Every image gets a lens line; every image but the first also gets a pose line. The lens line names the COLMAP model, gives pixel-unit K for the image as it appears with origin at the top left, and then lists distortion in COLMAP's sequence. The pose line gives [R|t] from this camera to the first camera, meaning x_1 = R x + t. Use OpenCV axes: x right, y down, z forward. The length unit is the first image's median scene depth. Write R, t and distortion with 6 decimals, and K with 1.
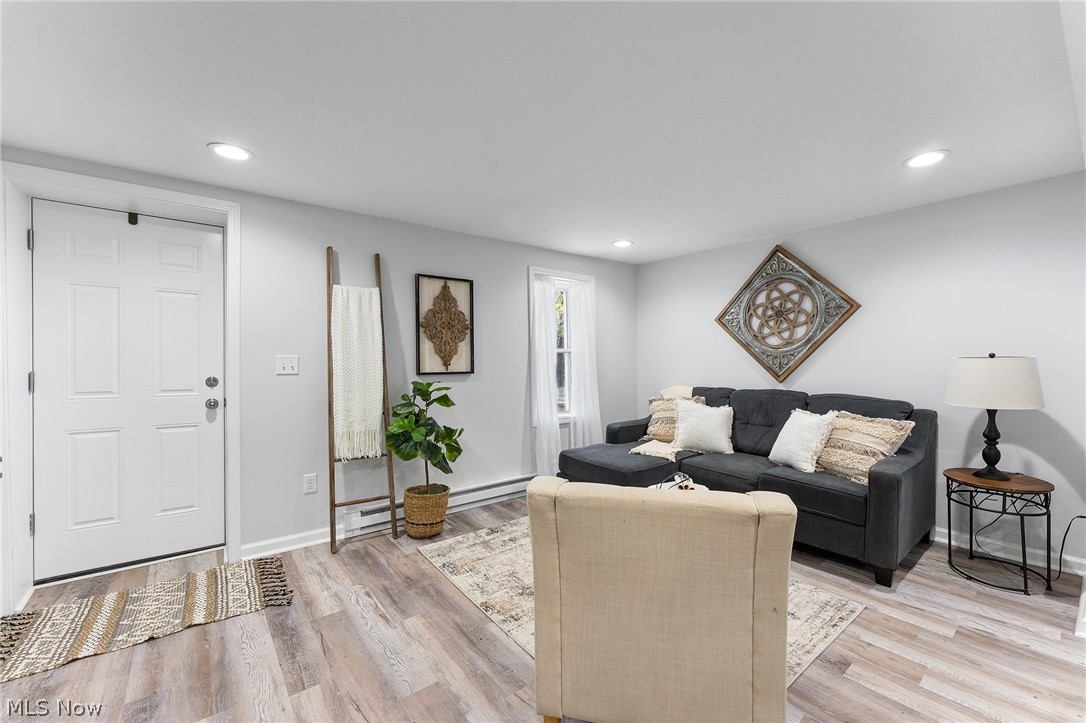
lens RADIAL K [[437.9, 0, 544.9], [0, 437.9, 366.5], [0, 0, 1]] dist [0.000510, -0.000199]
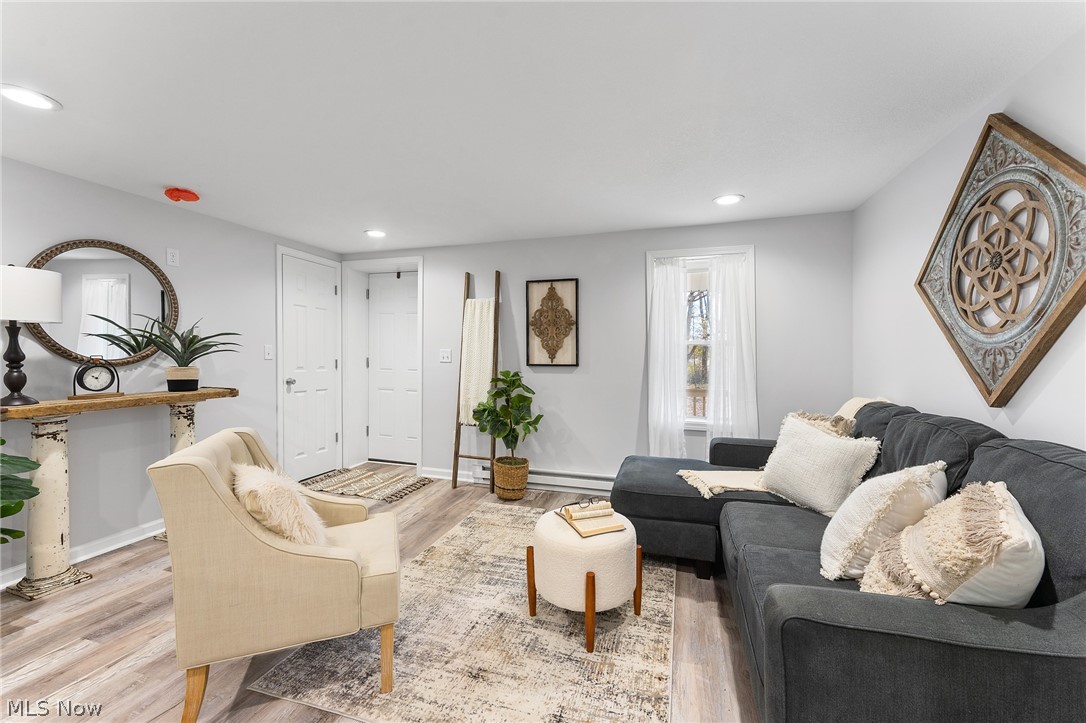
lens RADIAL K [[437.9, 0, 547.7], [0, 437.9, 360.5], [0, 0, 1]] dist [0.000510, -0.000199]
pose [[0.564748, 0.020616, -0.825006, 0.735823], [-0.016551, 0.999770, 0.013654, -0.012618], [0.825097, 0.005943, 0.564959, 0.380821]]
